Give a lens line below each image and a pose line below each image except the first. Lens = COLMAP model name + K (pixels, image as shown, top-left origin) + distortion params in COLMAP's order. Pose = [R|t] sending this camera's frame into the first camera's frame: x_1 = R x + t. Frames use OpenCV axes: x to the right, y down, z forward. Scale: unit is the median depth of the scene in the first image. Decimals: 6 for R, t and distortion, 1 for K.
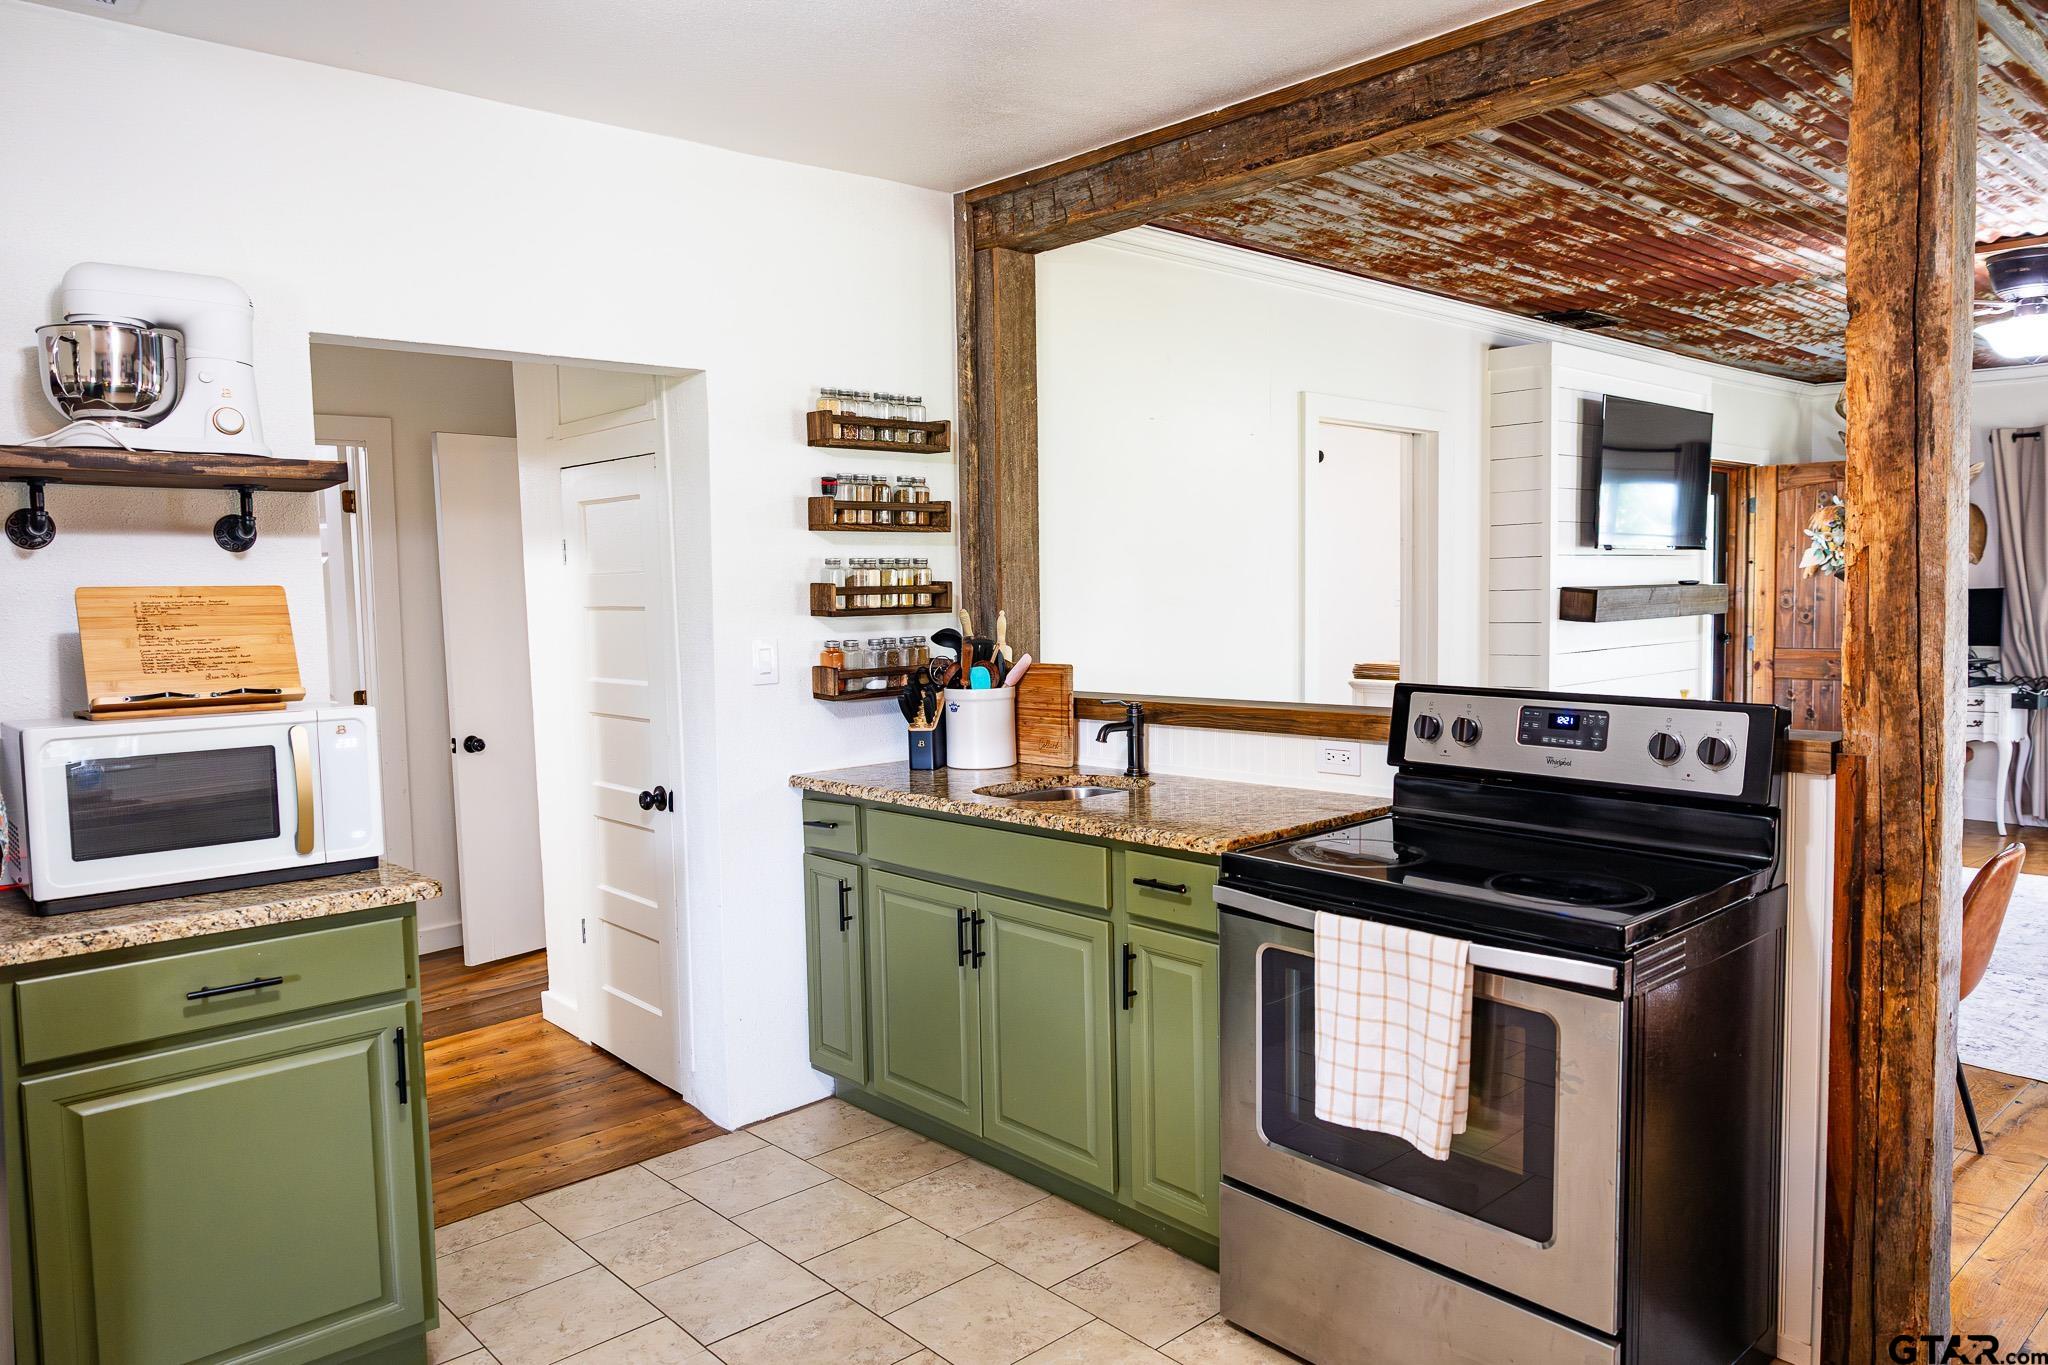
lens RADIAL K [[1365.5, 0, 1024.3], [0, 1365.5, 674.5], [0, 0, 1]] dist [-0.001526, -0.002094]
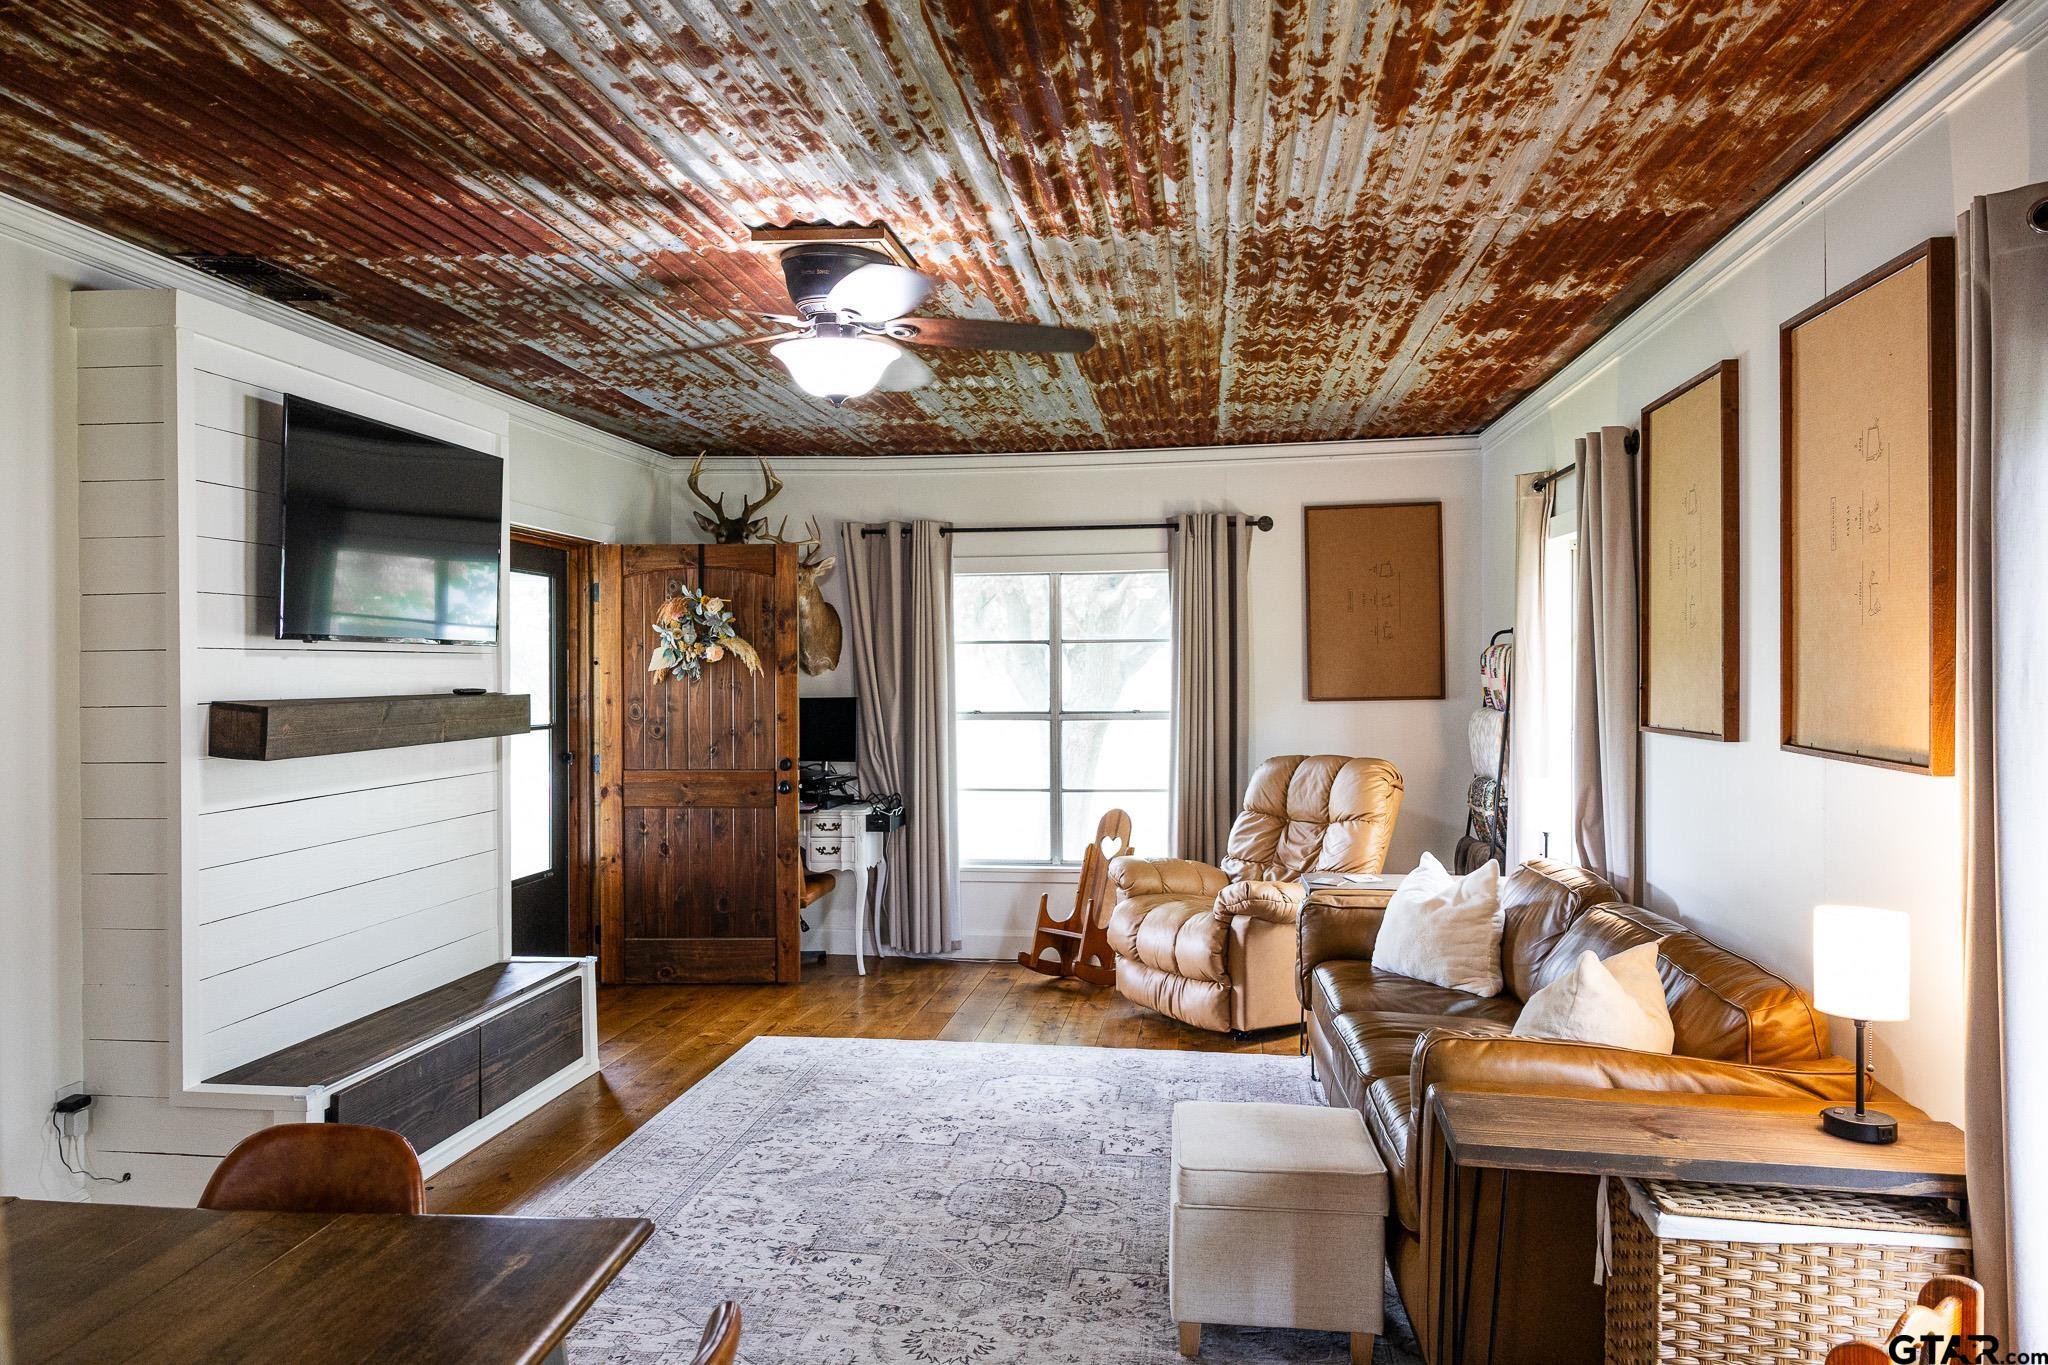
lens RADIAL K [[1365.5, 0, 1029.5], [0, 1365.5, 680.8], [0, 0, 1]] dist [-0.001526, -0.002094]
pose [[0.754918, 0.010485, 0.655735, 0.209271], [0.030229, 0.998253, -0.050764, -0.024606], [-0.655122, 0.058145, 0.753283, 0.240943]]
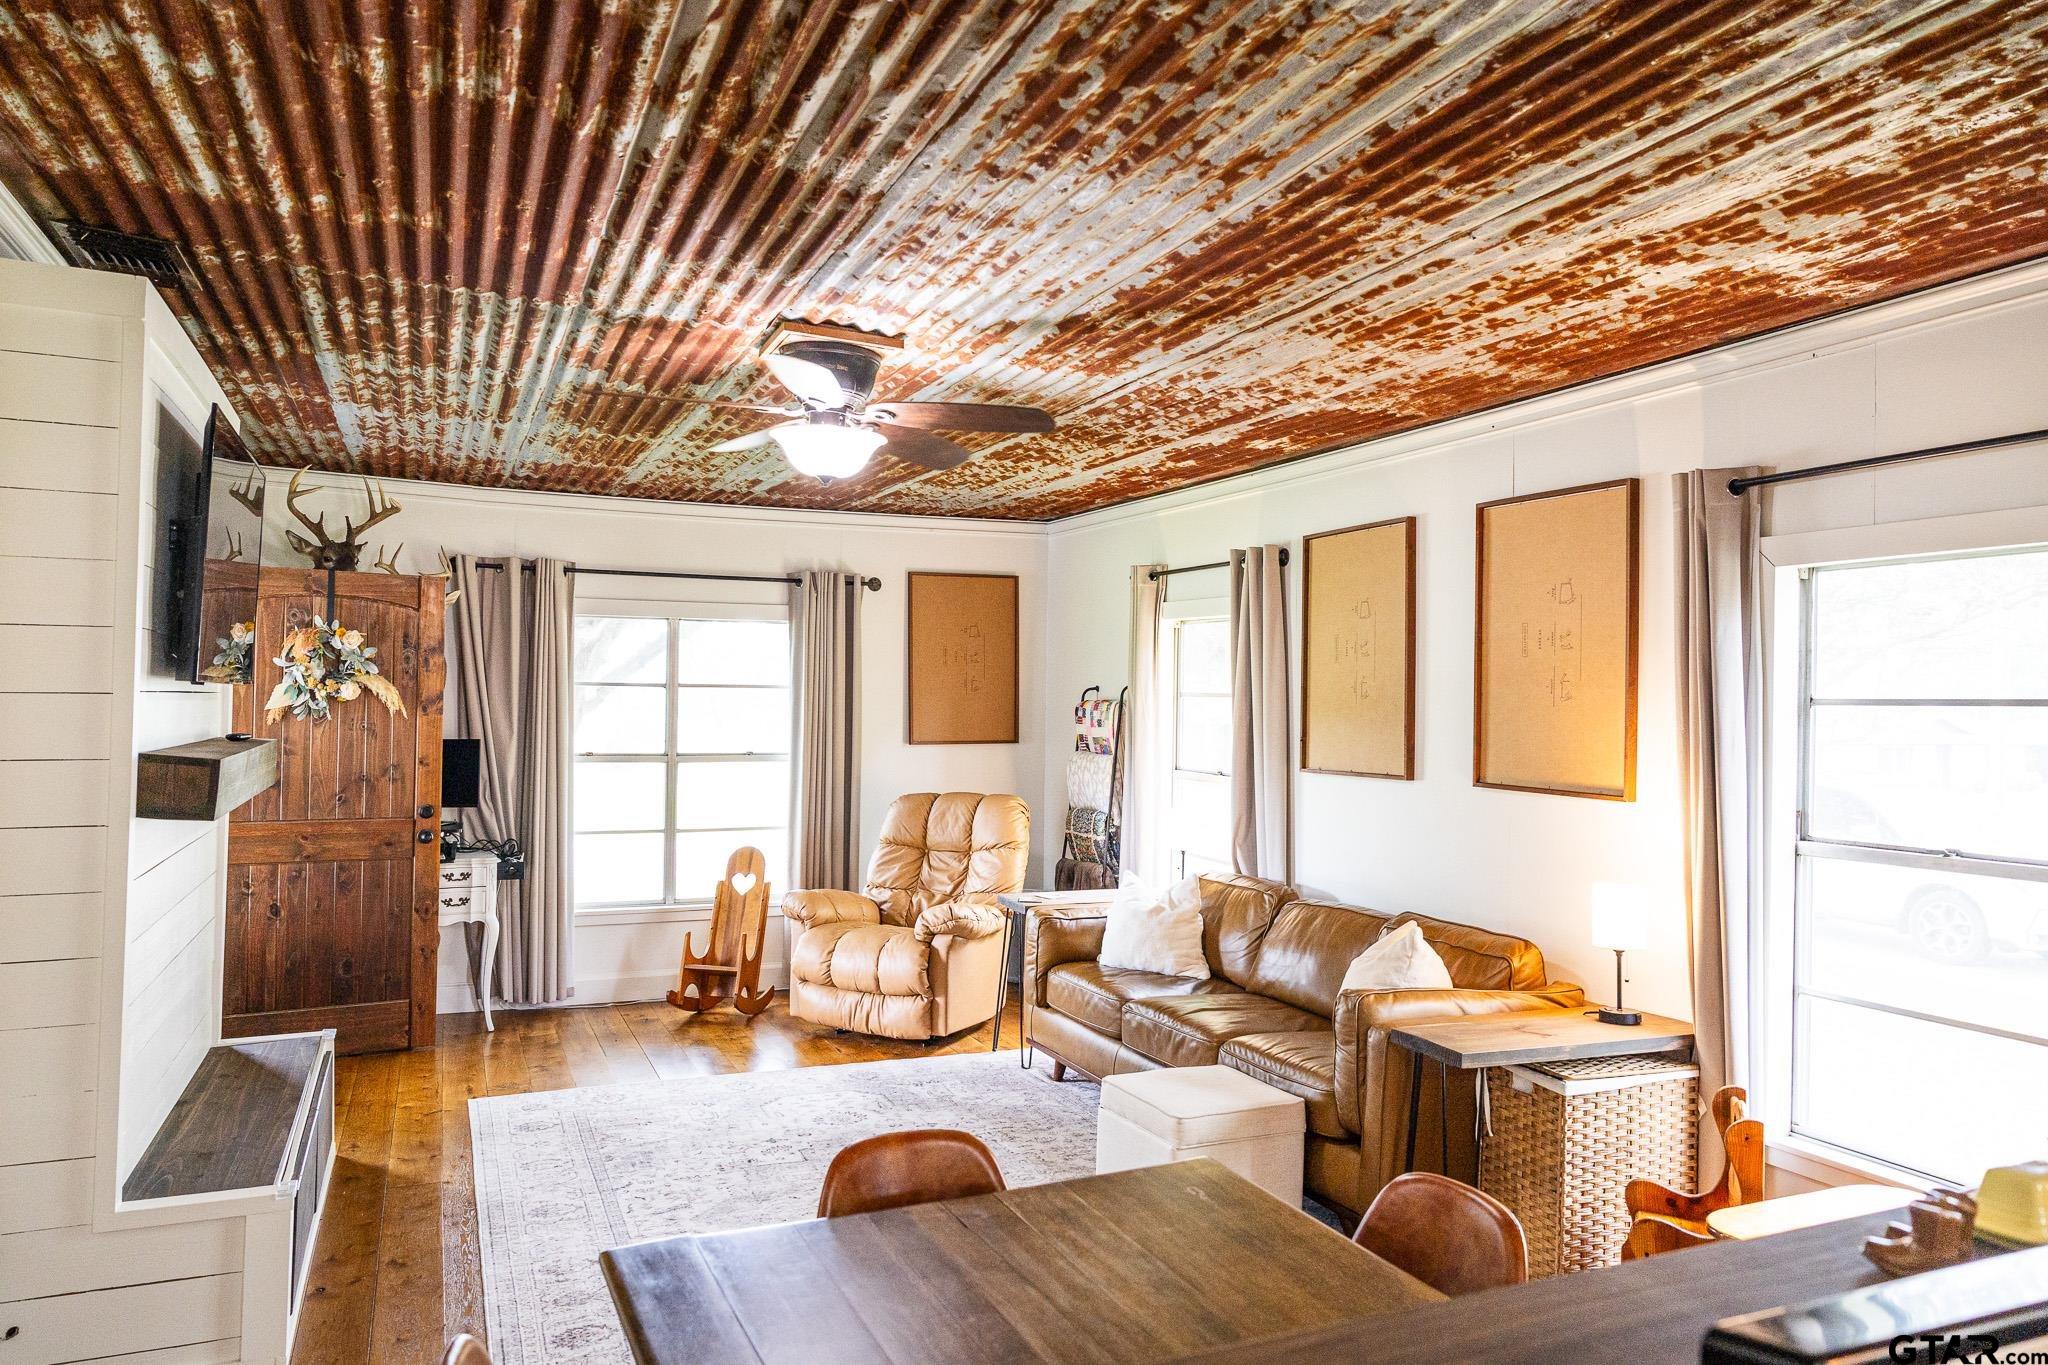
lens RADIAL K [[1365.5, 0, 1030.6], [0, 1365.5, 682.6], [0, 0, 1]] dist [-0.001526, -0.002094]
pose [[0.303139, 0.040211, 0.952098, 0.002435], [0.038452, 0.997779, -0.054384, -0.038452], [-0.952170, 0.053096, 0.300919, 0.403920]]
